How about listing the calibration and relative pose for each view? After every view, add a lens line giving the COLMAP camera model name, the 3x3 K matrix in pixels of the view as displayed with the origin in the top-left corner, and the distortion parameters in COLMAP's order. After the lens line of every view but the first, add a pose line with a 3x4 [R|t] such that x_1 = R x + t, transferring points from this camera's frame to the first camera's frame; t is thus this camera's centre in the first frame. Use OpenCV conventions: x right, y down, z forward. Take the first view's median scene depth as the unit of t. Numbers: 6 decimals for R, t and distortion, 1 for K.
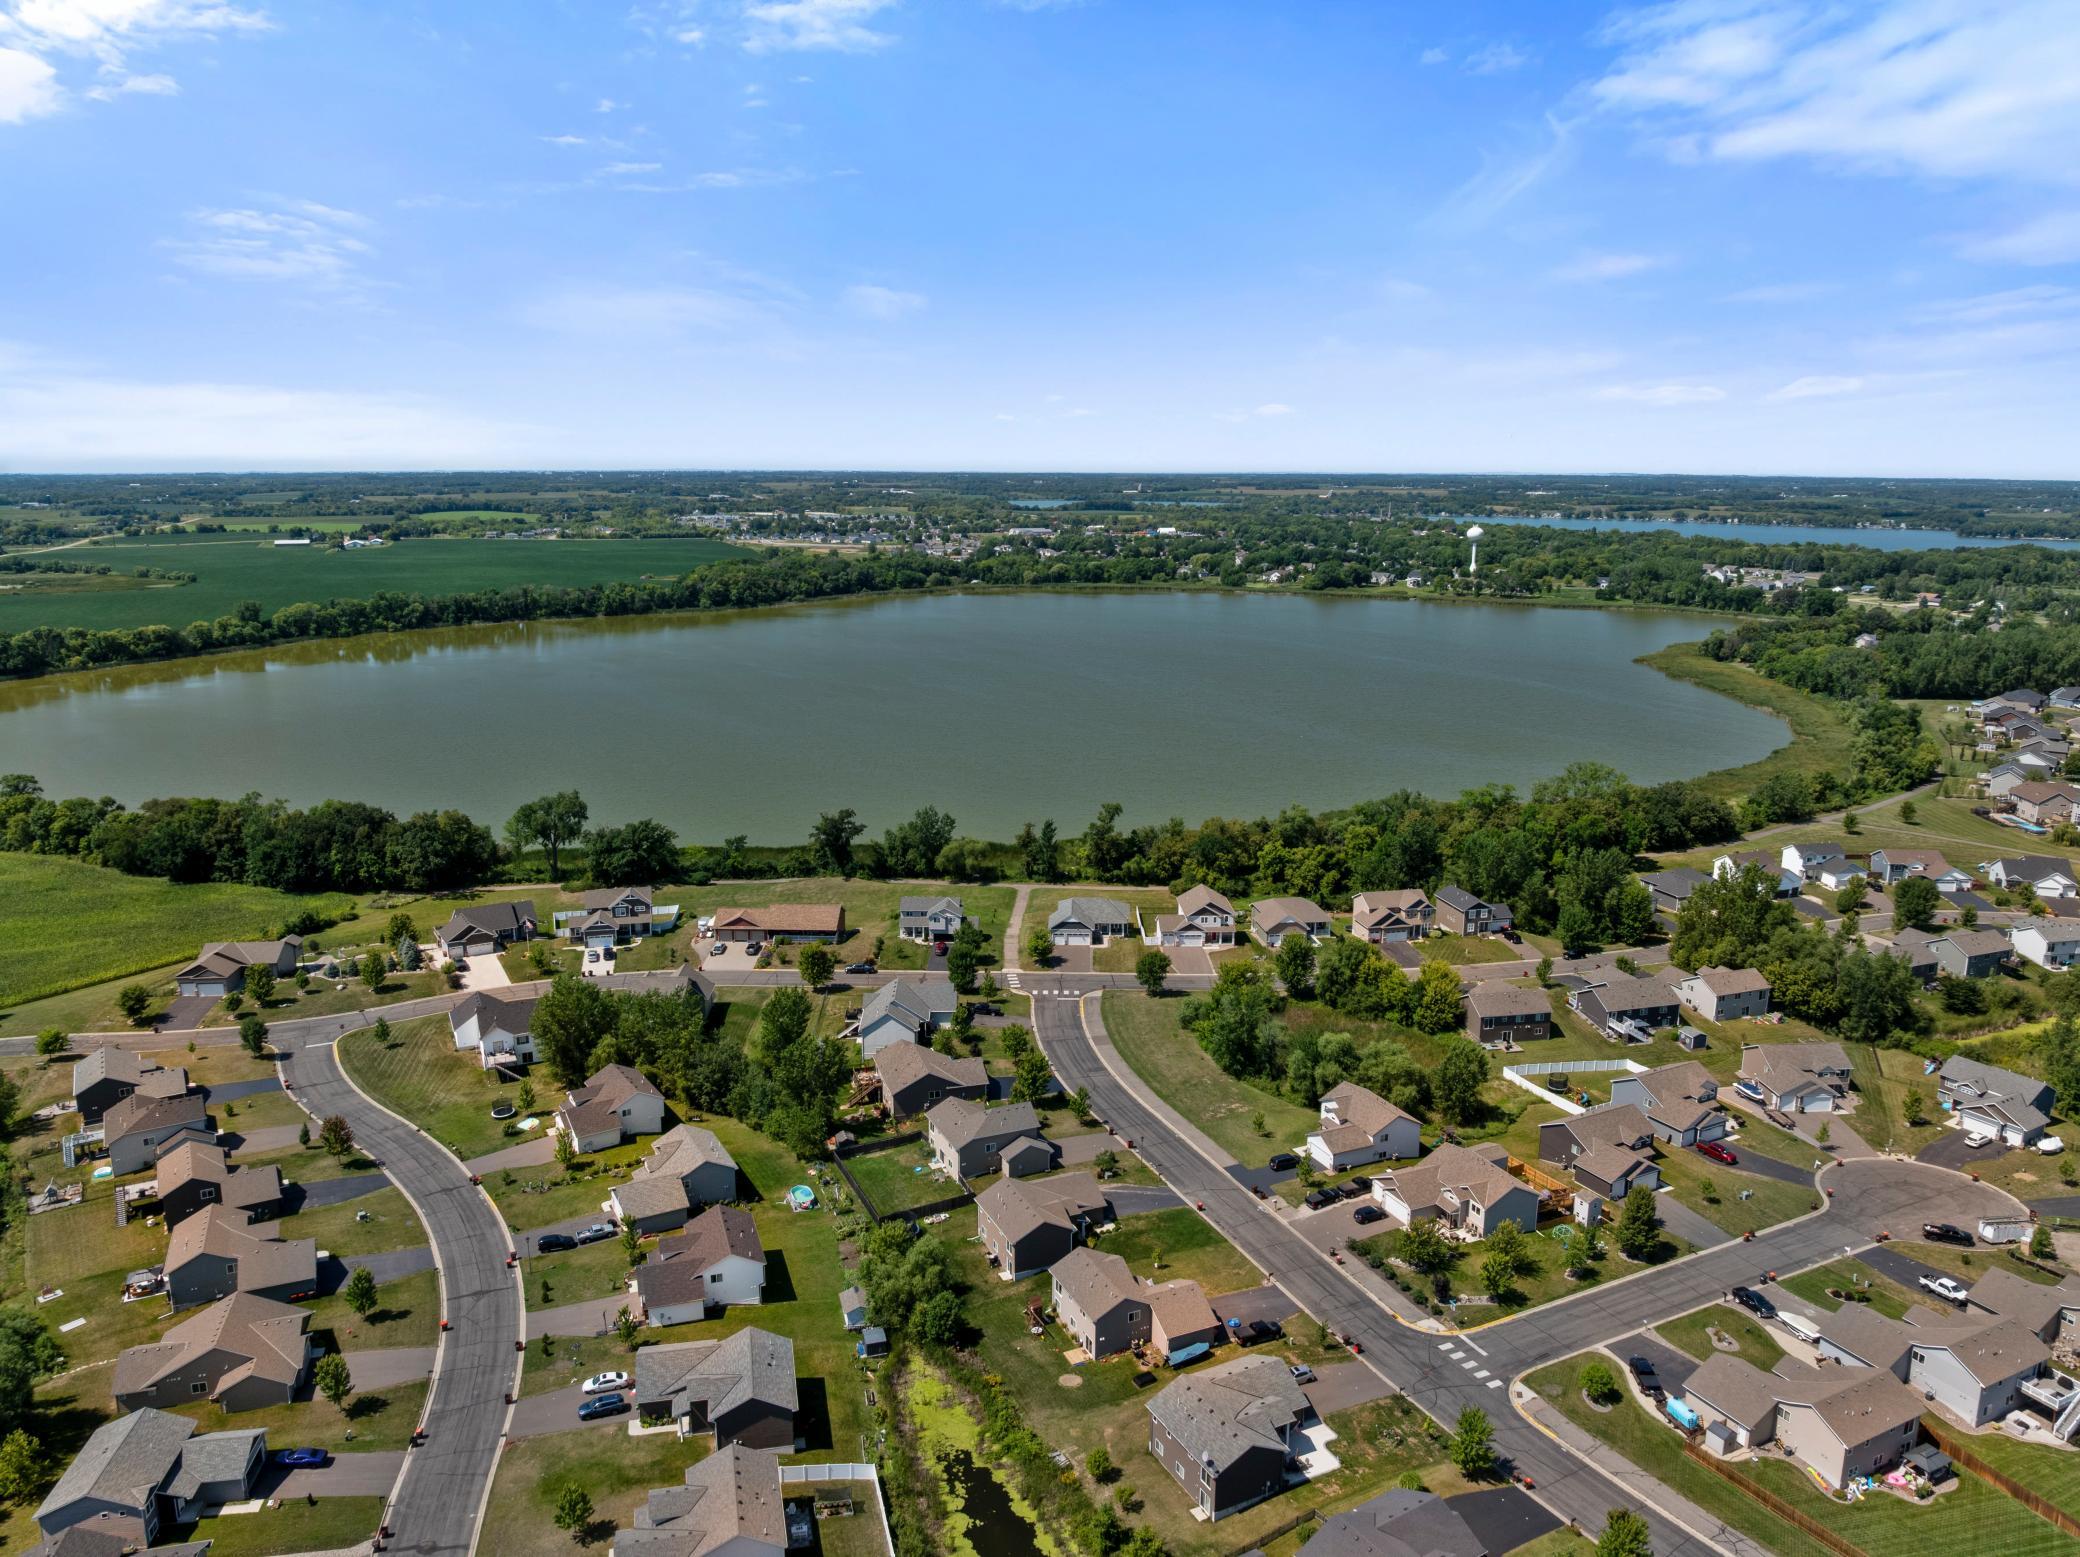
lens RADIAL K [[1475.0, 0, 1036.3], [0, 1475.0, 787.8], [0, 0, 1]] dist [-0.046721, 0.017976]
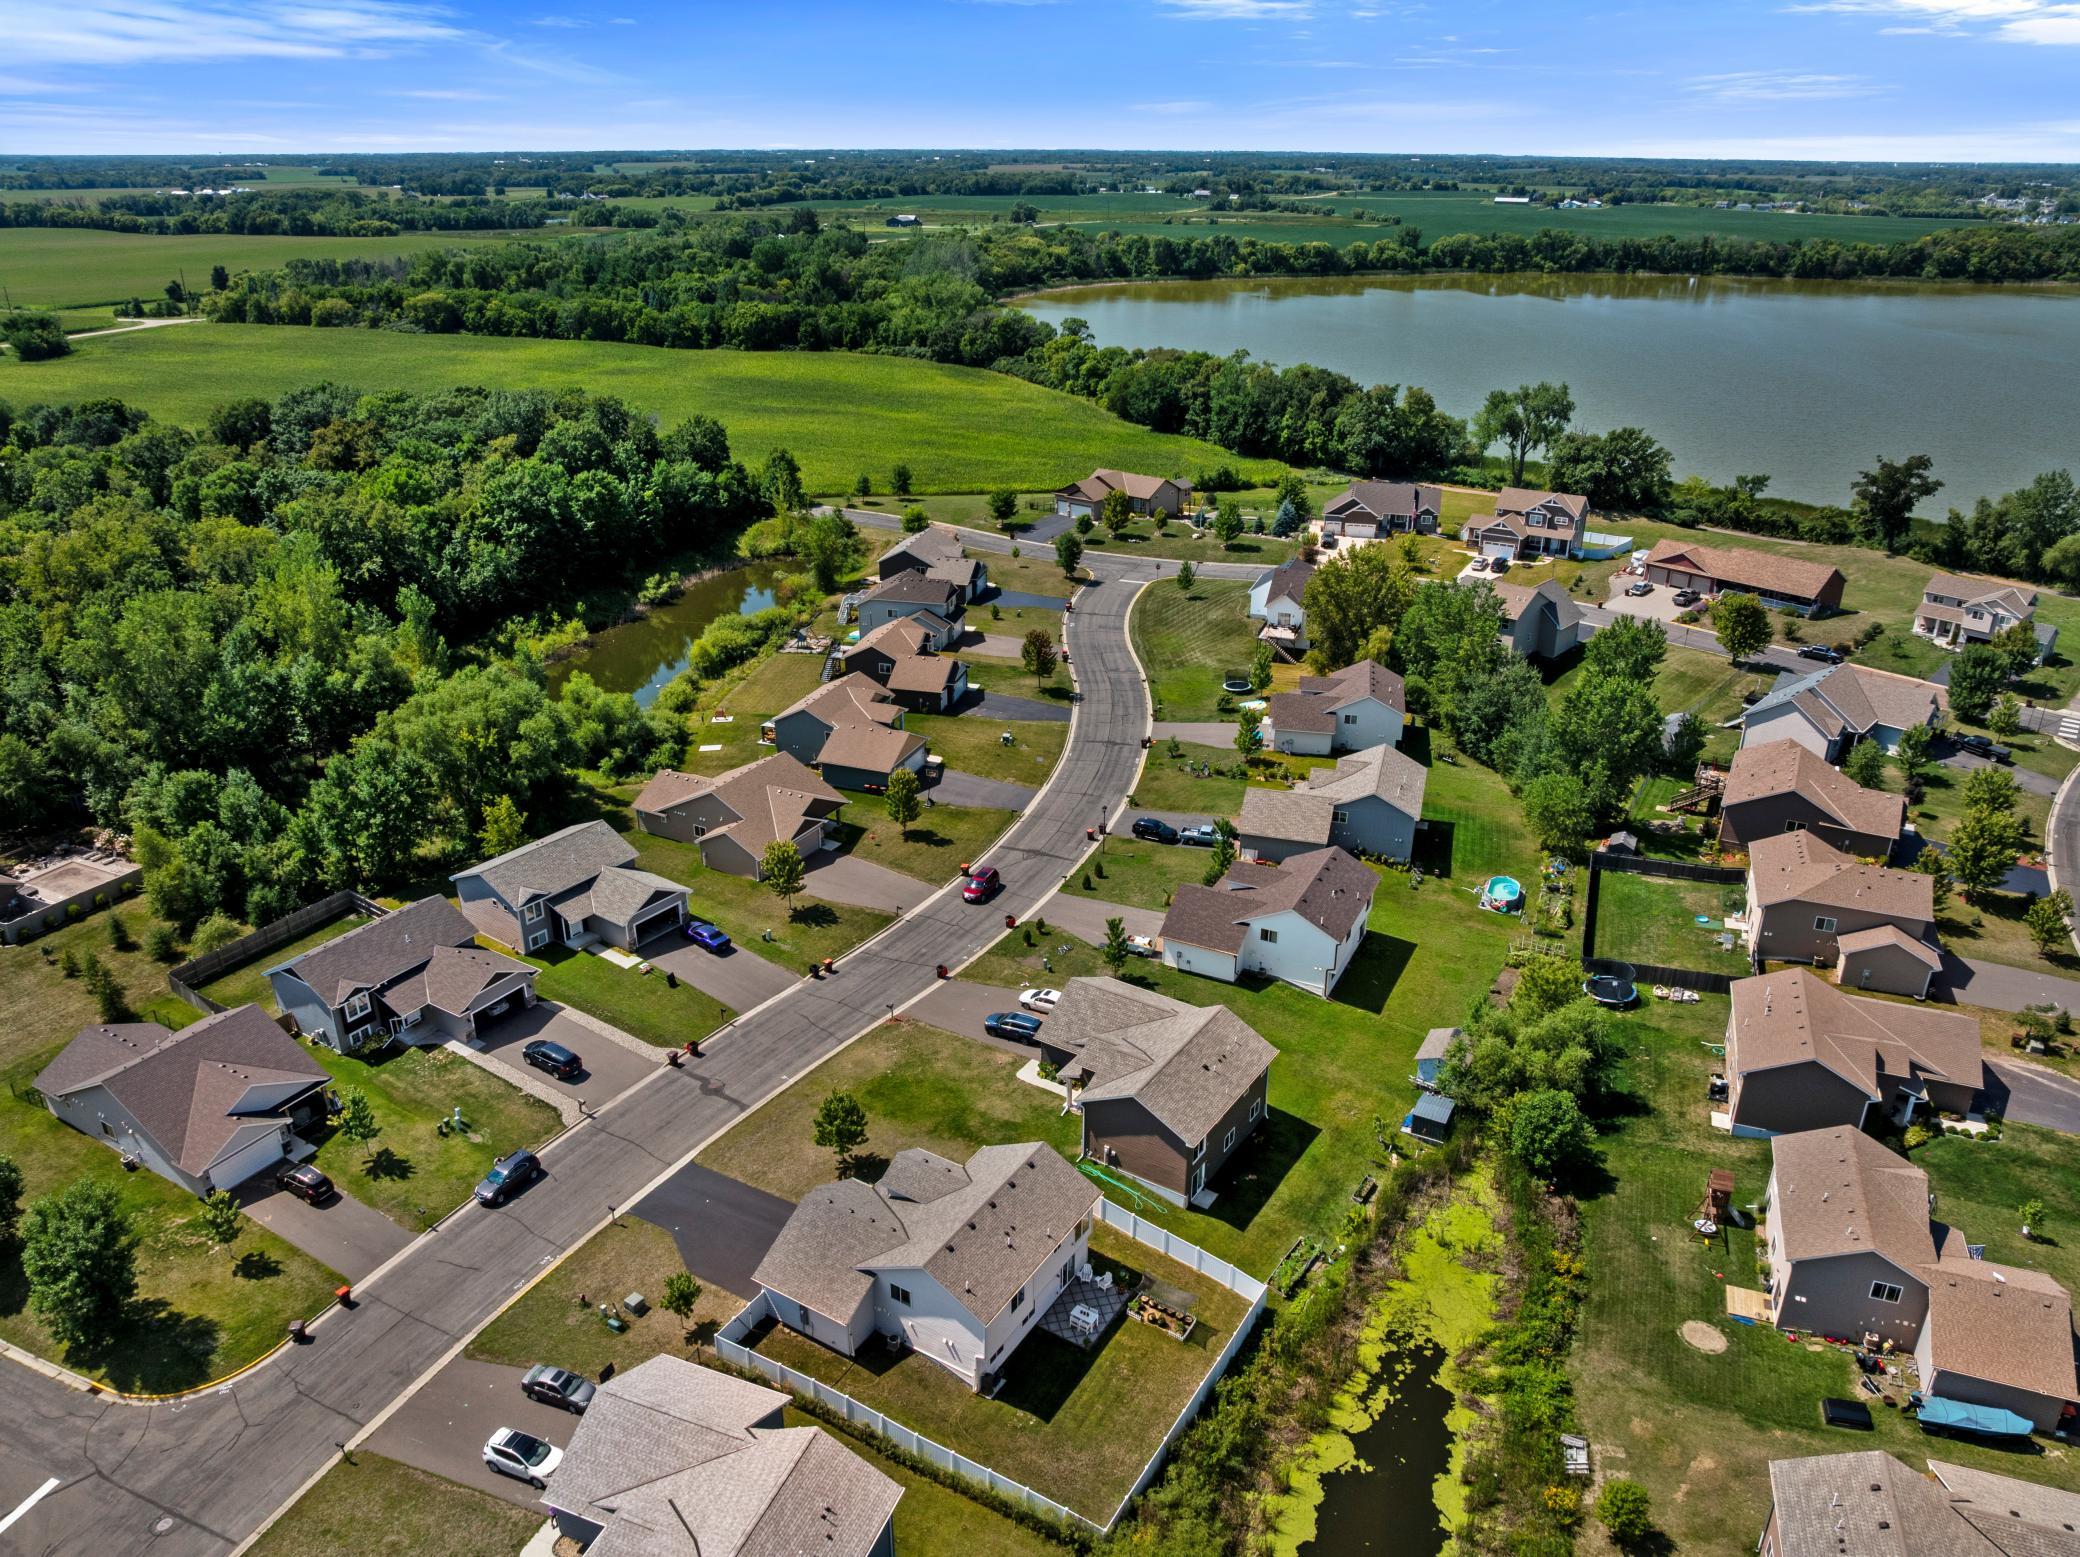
lens RADIAL K [[1475.0, 0, 1039.5], [0, 1475.0, 768.6], [0, 0, 1]] dist [-0.046721, 0.017976]
pose [[0.704995, 0.279828, -0.651673, 0.098114], [-0.157589, 0.957707, 0.240755, 0.086905], [0.691482, -0.067034, 0.719277, 0.338355]]
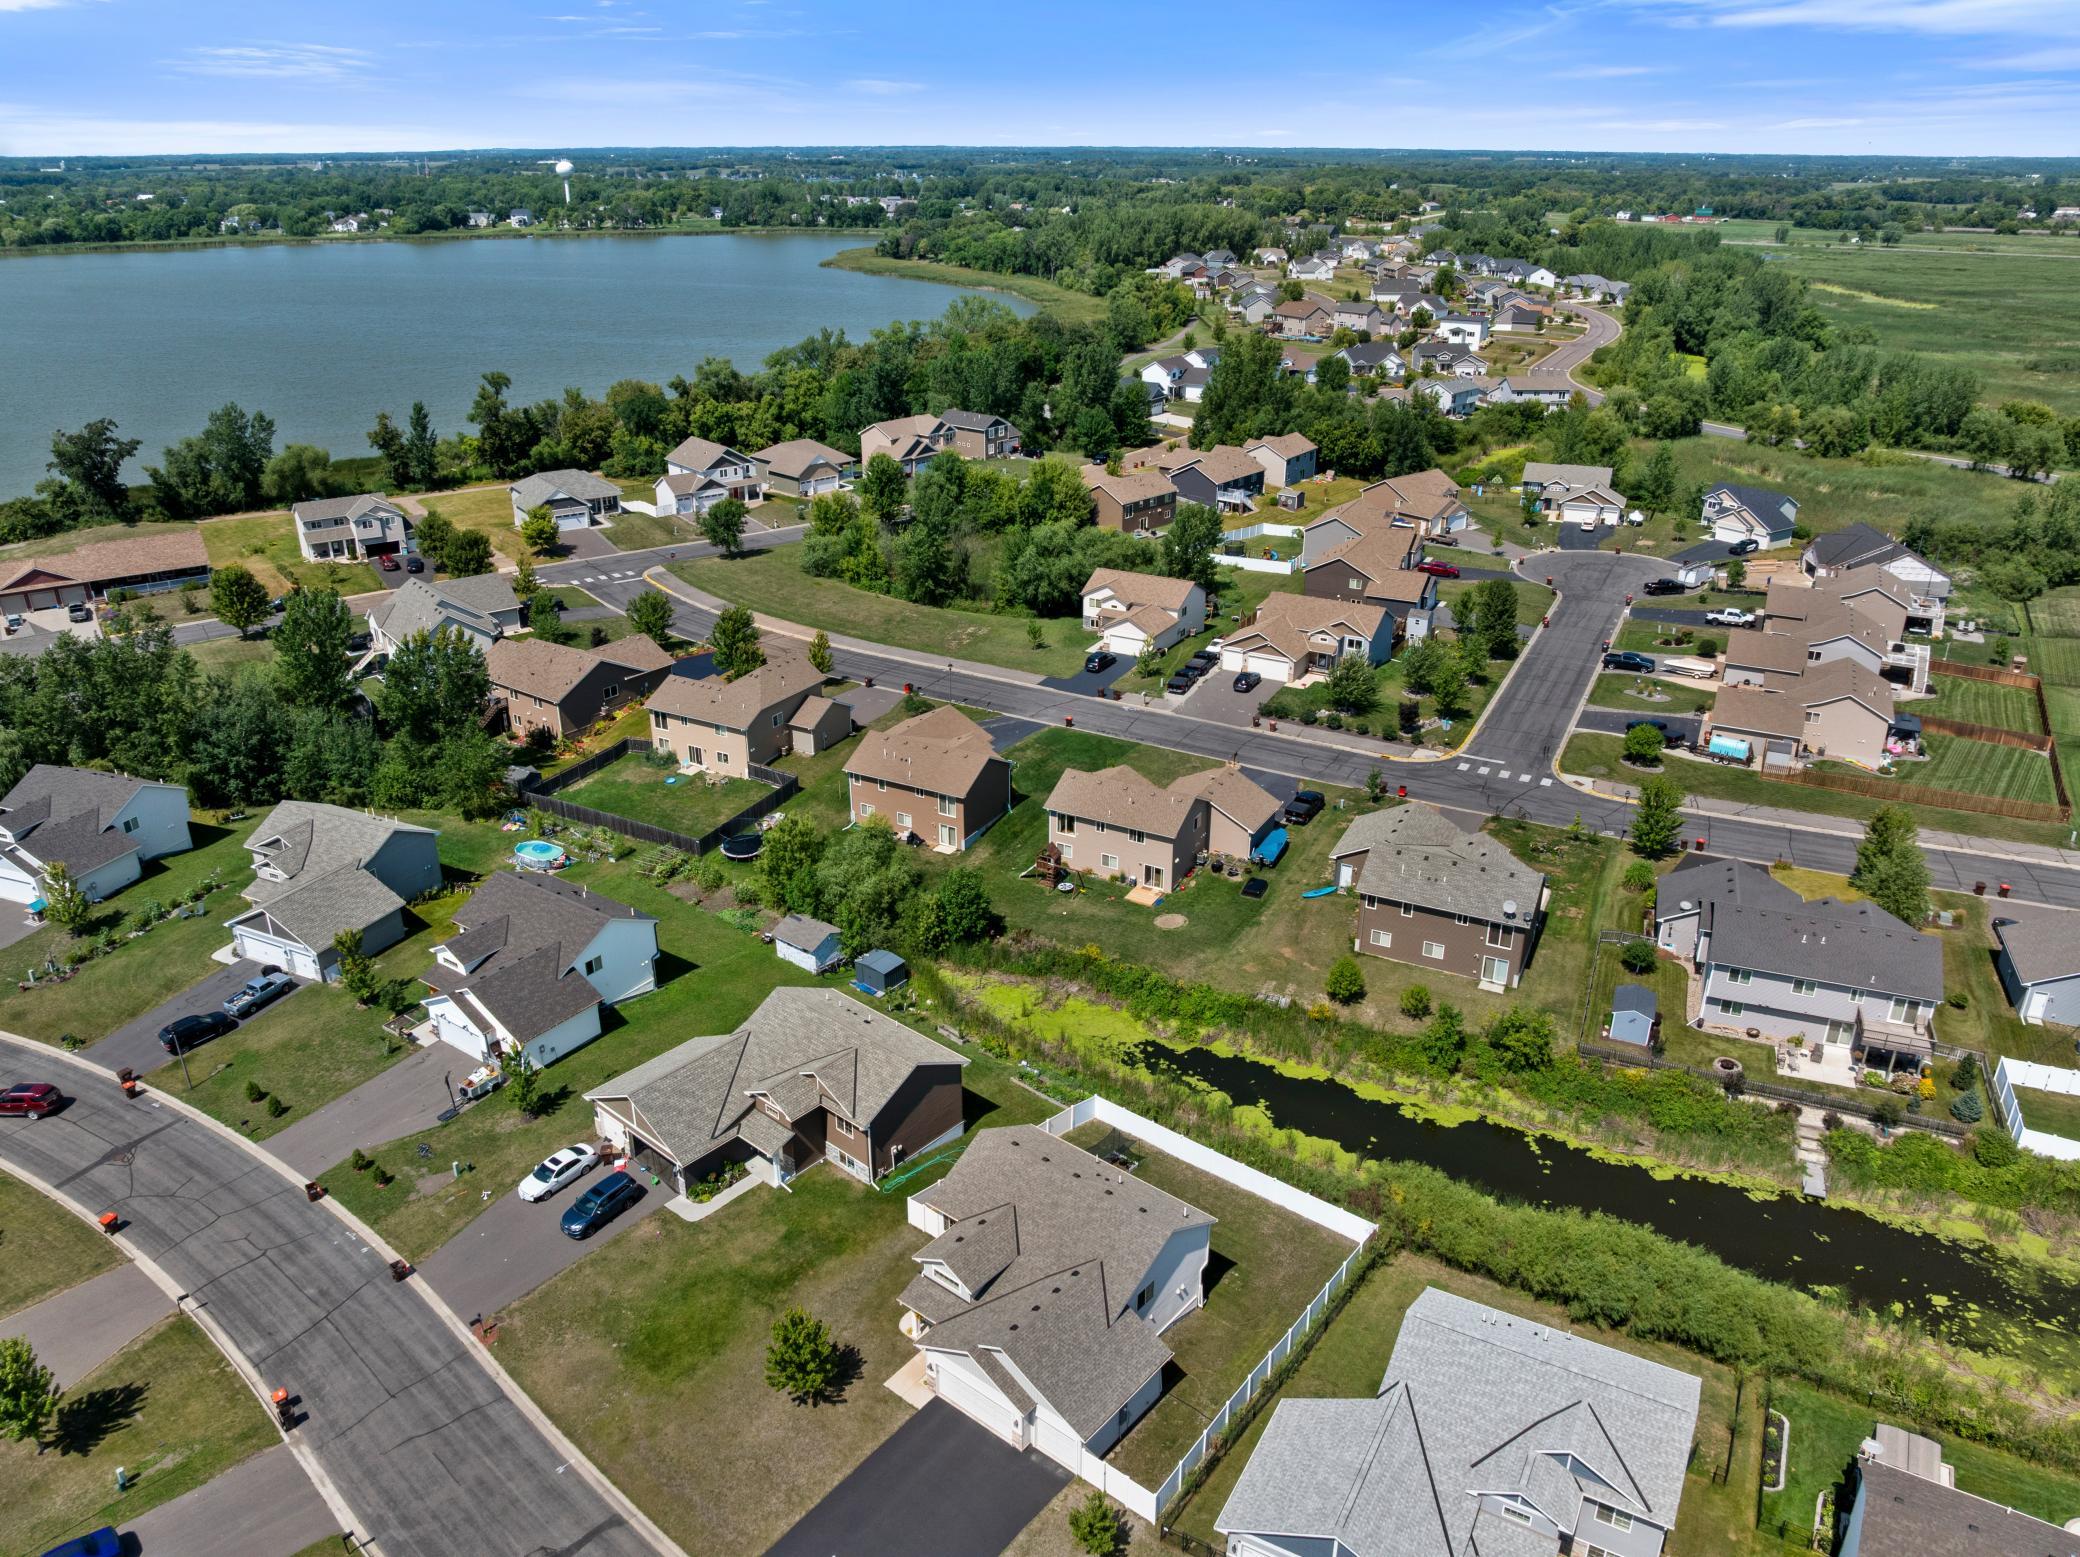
lens RADIAL K [[1475.0, 0, 1042.9], [0, 1475.0, 783.9], [0, 0, 1]] dist [-0.046721, 0.017976]
pose [[0.799211, -0.242045, 0.550160, -0.289471], [0.130770, 0.963427, 0.233895, 0.116071], [-0.586652, -0.114987, 0.801634, 0.332756]]
